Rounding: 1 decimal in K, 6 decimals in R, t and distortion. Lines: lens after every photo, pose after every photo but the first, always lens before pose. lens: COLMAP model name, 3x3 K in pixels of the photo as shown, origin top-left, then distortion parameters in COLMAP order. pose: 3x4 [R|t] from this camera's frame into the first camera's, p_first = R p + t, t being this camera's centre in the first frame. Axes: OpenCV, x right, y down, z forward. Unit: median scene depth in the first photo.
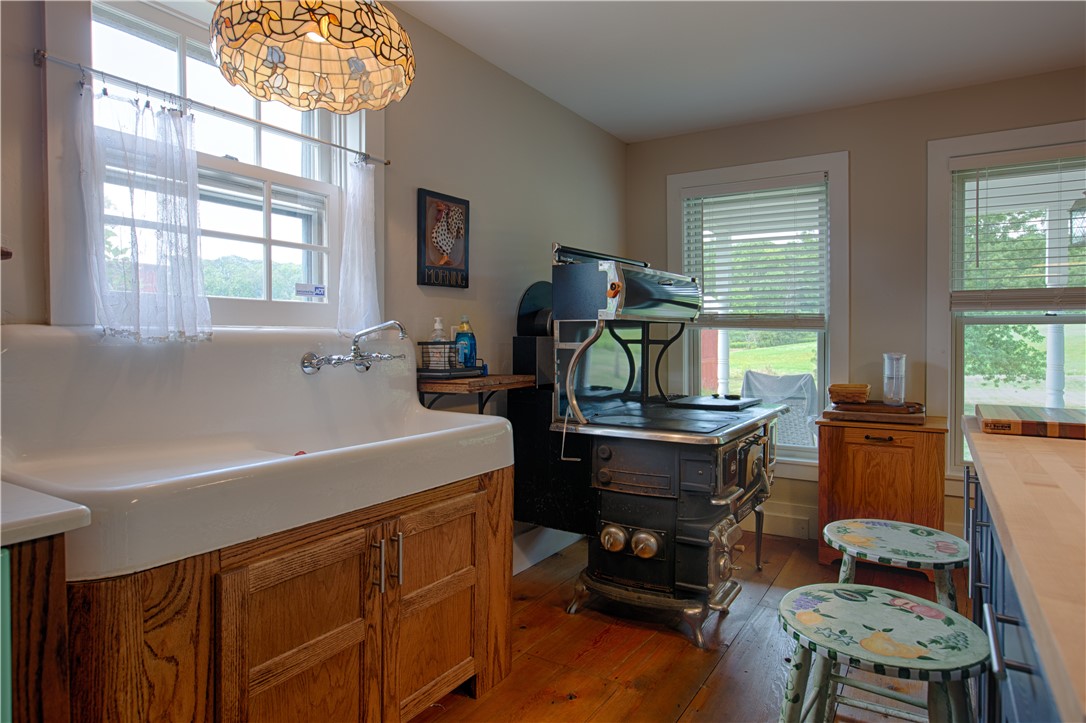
lens RADIAL K [[649.5, 0, 579.3], [0, 649.5, 347.7], [0, 0, 1]] dist [-0.042181, 0.029631]
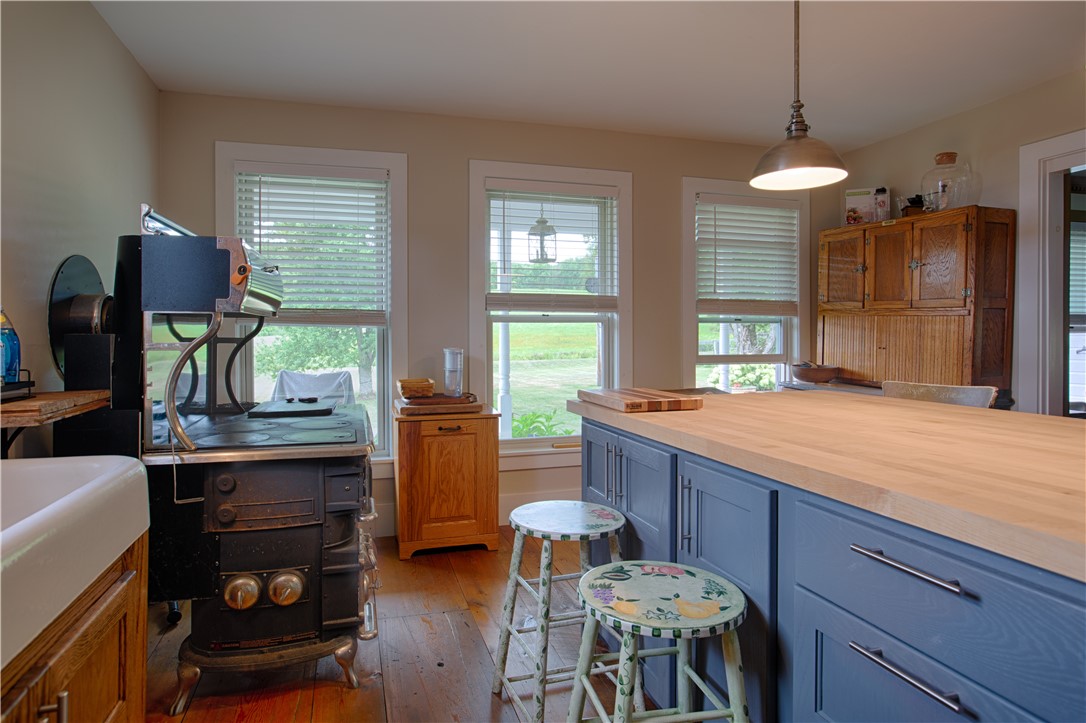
lens RADIAL K [[634.9, 0, 544.5], [0, 634.9, 332.5], [0, 0, 1]] dist [-0.057335, 0.046981]
pose [[0.685898, -0.001629, 0.727696, -0.247374], [0.014677, 0.999825, -0.011596, -0.004317], [-0.727550, 0.018635, 0.685802, 0.214457]]
